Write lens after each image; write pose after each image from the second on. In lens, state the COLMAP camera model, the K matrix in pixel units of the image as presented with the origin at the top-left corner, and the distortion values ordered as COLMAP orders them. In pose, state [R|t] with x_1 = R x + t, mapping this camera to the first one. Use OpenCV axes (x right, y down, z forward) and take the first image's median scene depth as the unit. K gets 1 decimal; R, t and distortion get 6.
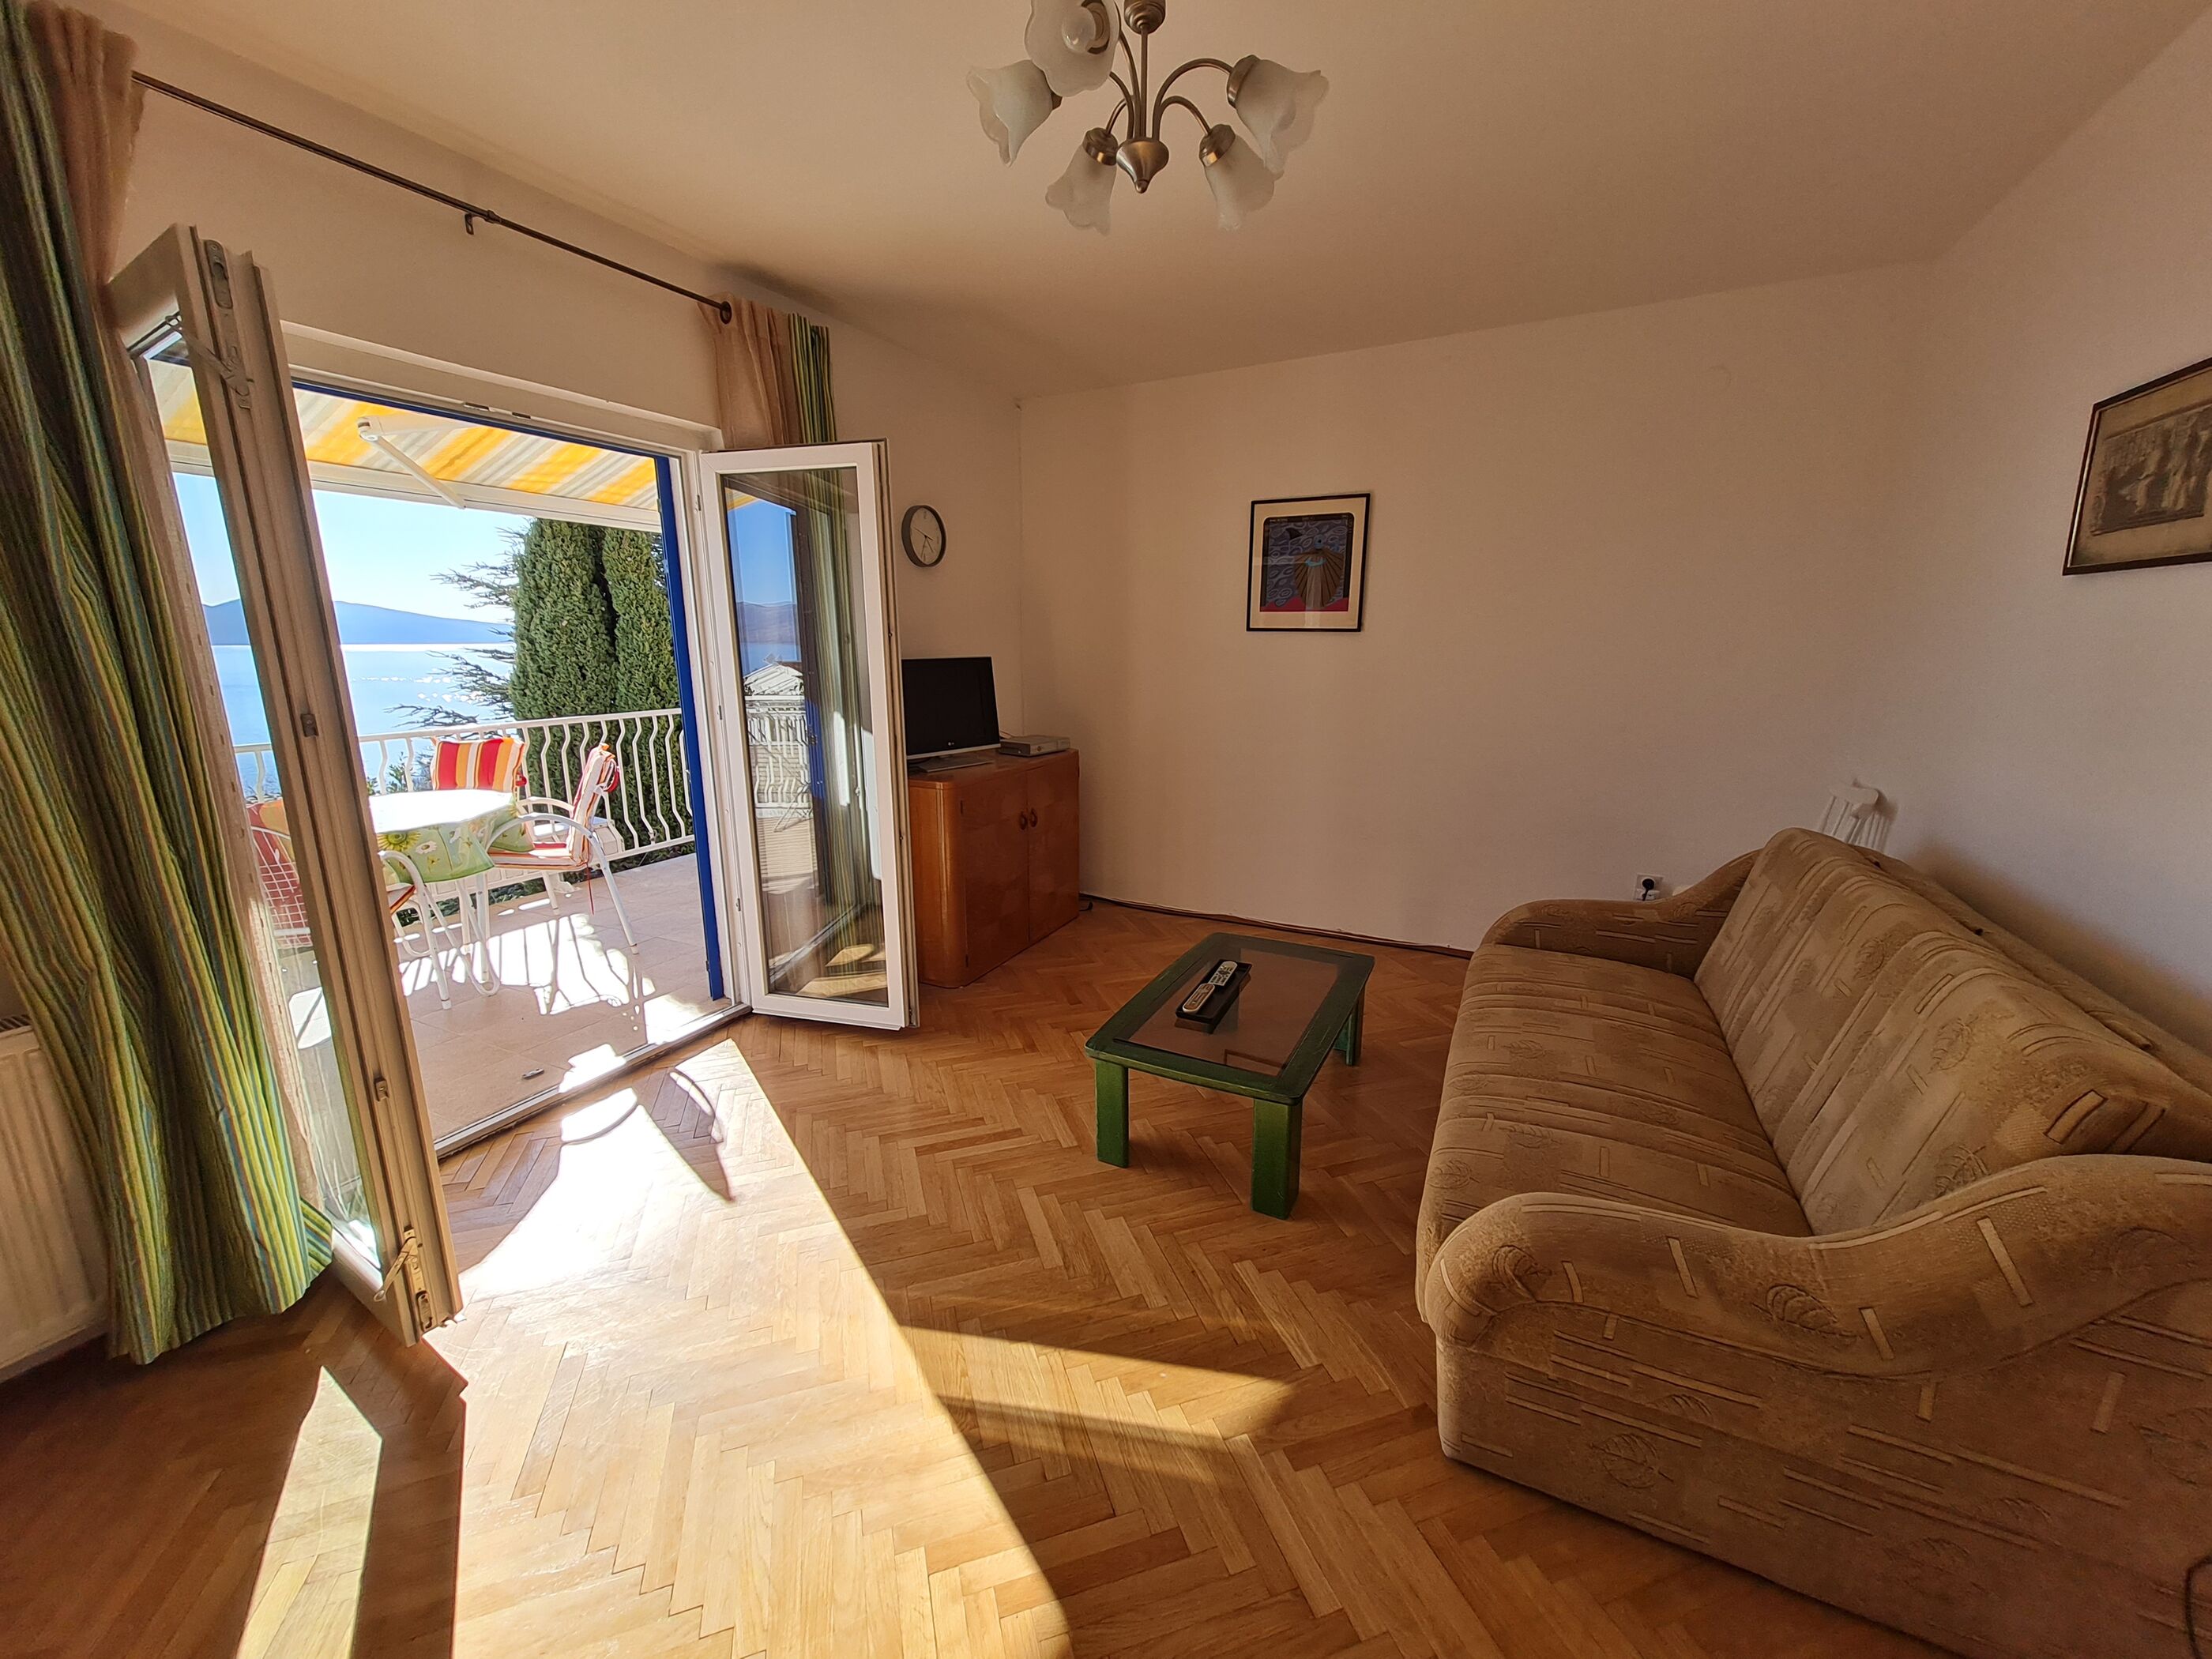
lens RADIAL K [[865.6, 0, 1104.0], [0, 865.6, 822.1], [0, 0, 1]] dist [0.010859, -0.000605]
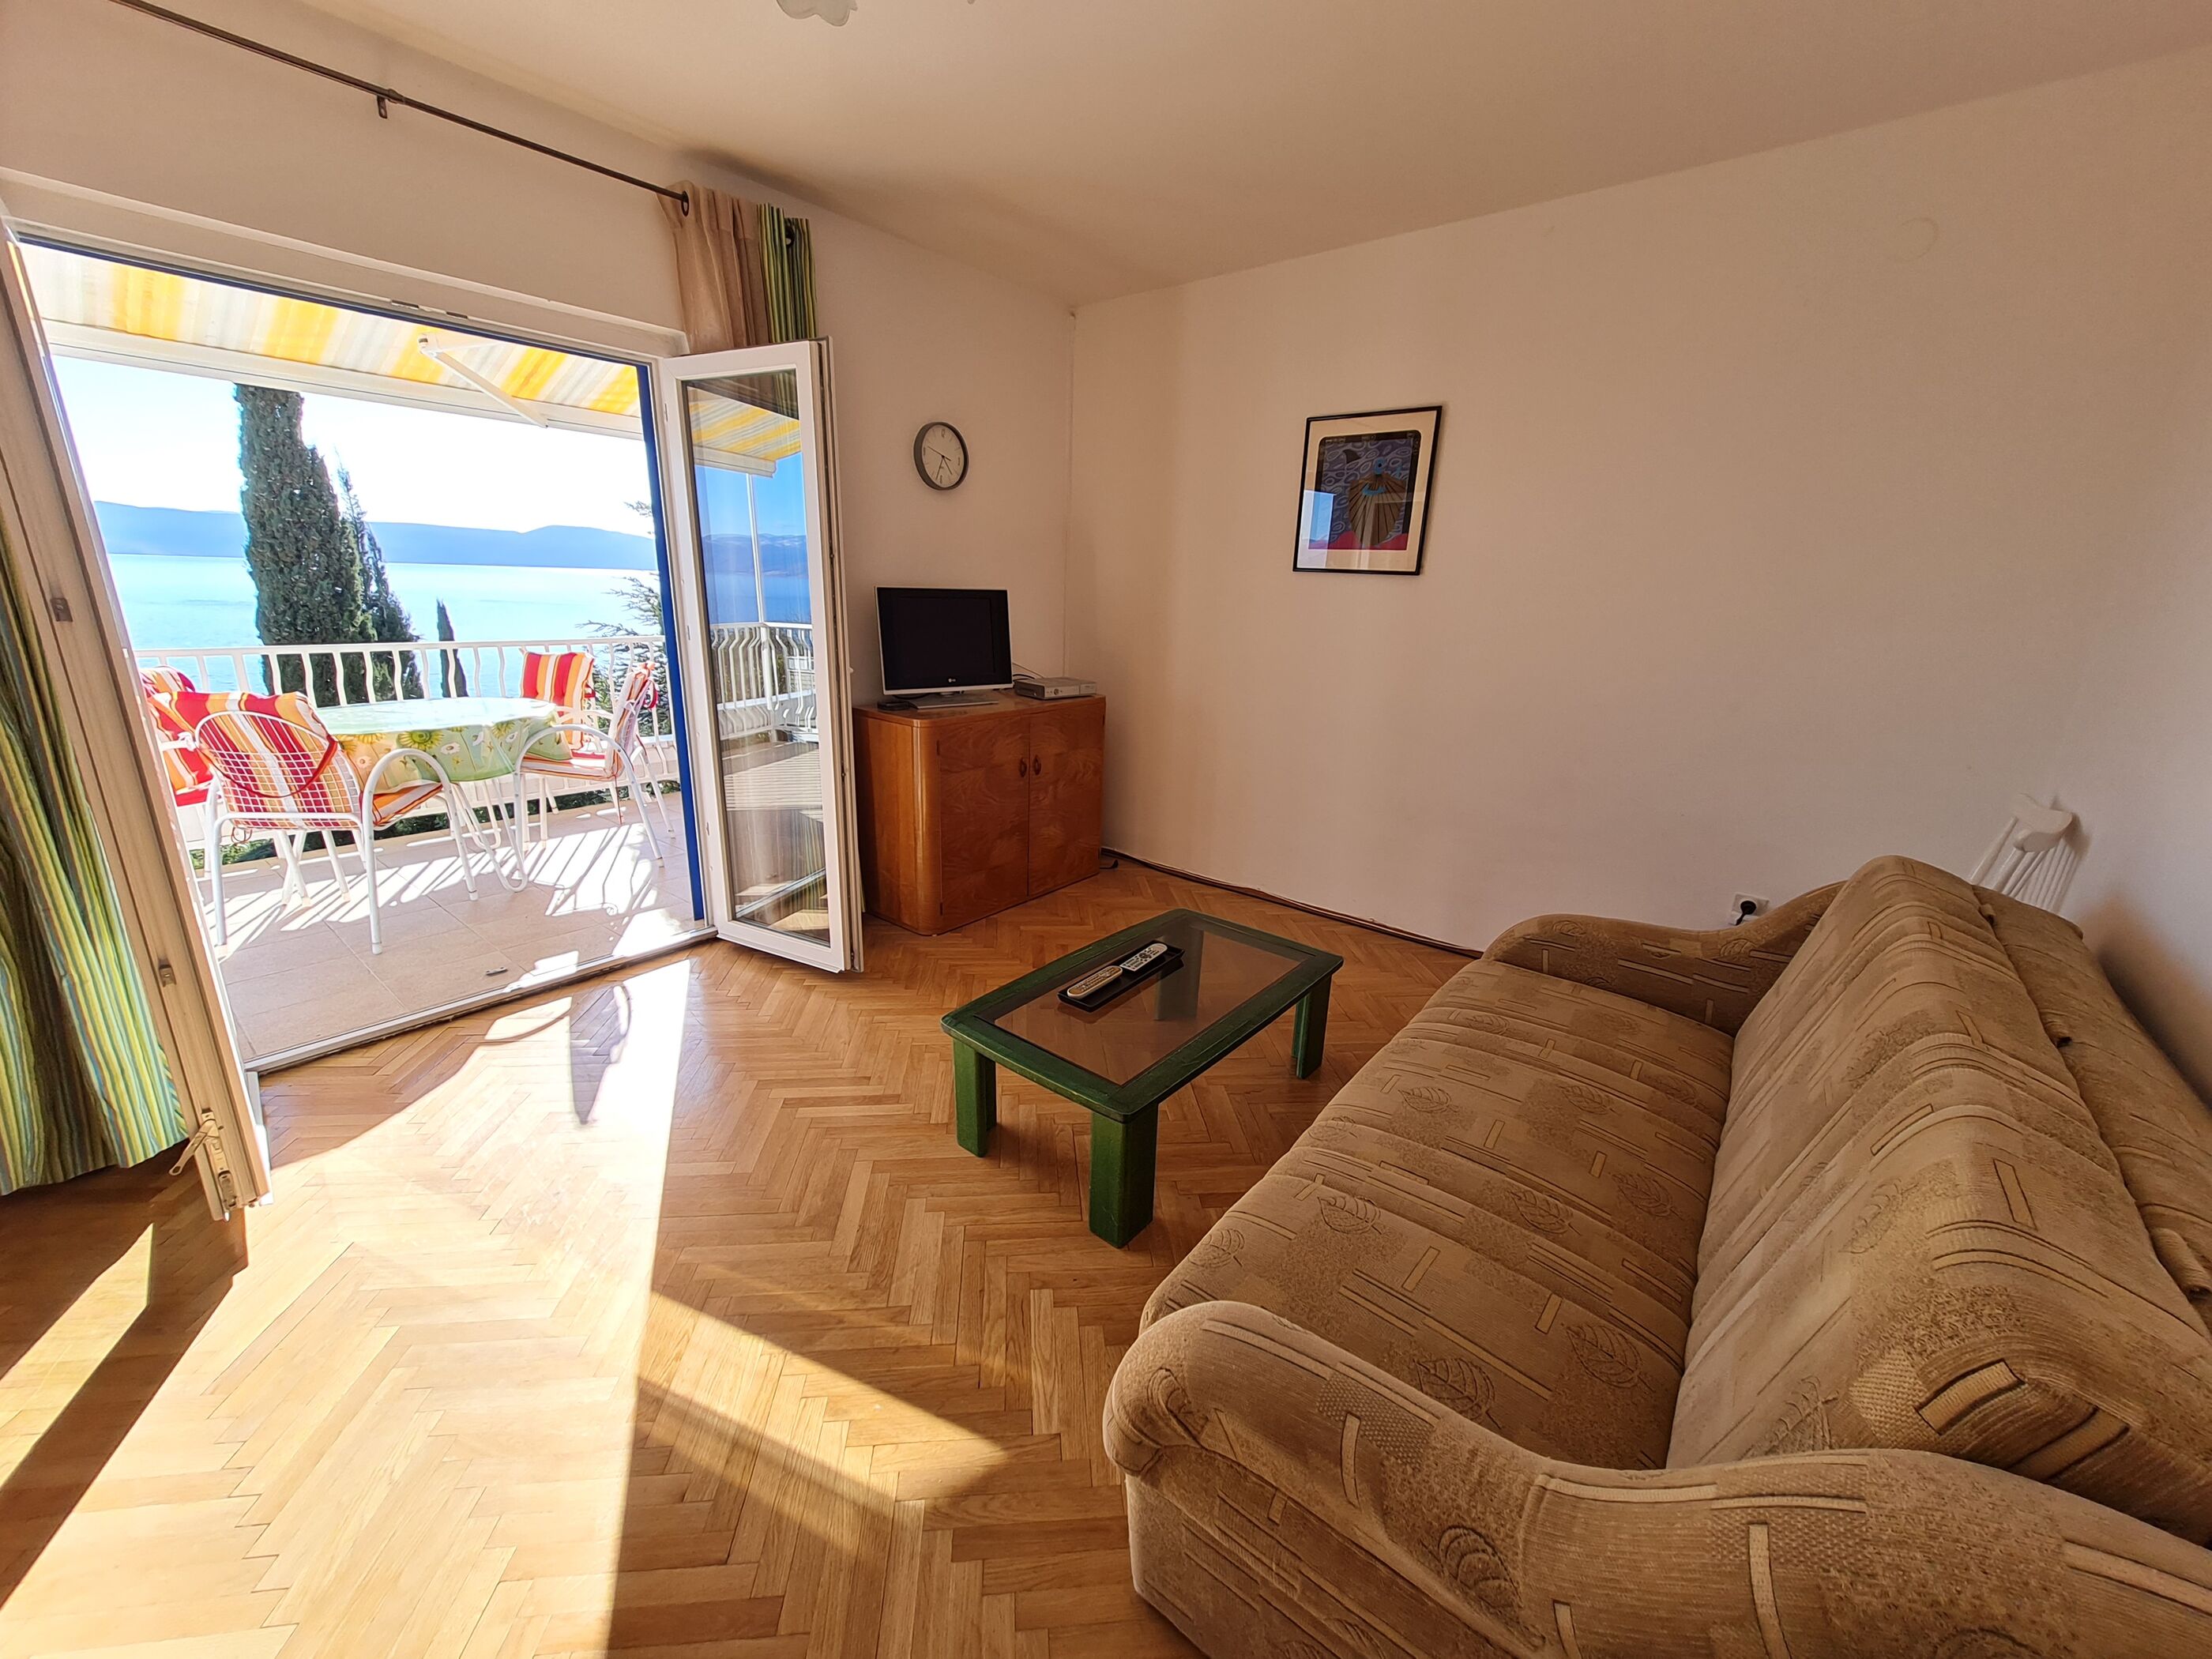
lens RADIAL K [[865.6, 0, 1104.0], [0, 865.6, 822.1], [0, 0, 1]] dist [0.010859, -0.000605]
pose [[0.976263, 0.089519, -0.197223, 0.244916], [-0.077889, 0.994777, 0.065973, -0.015326], [0.202099, -0.049046, 0.978136, 0.128927]]
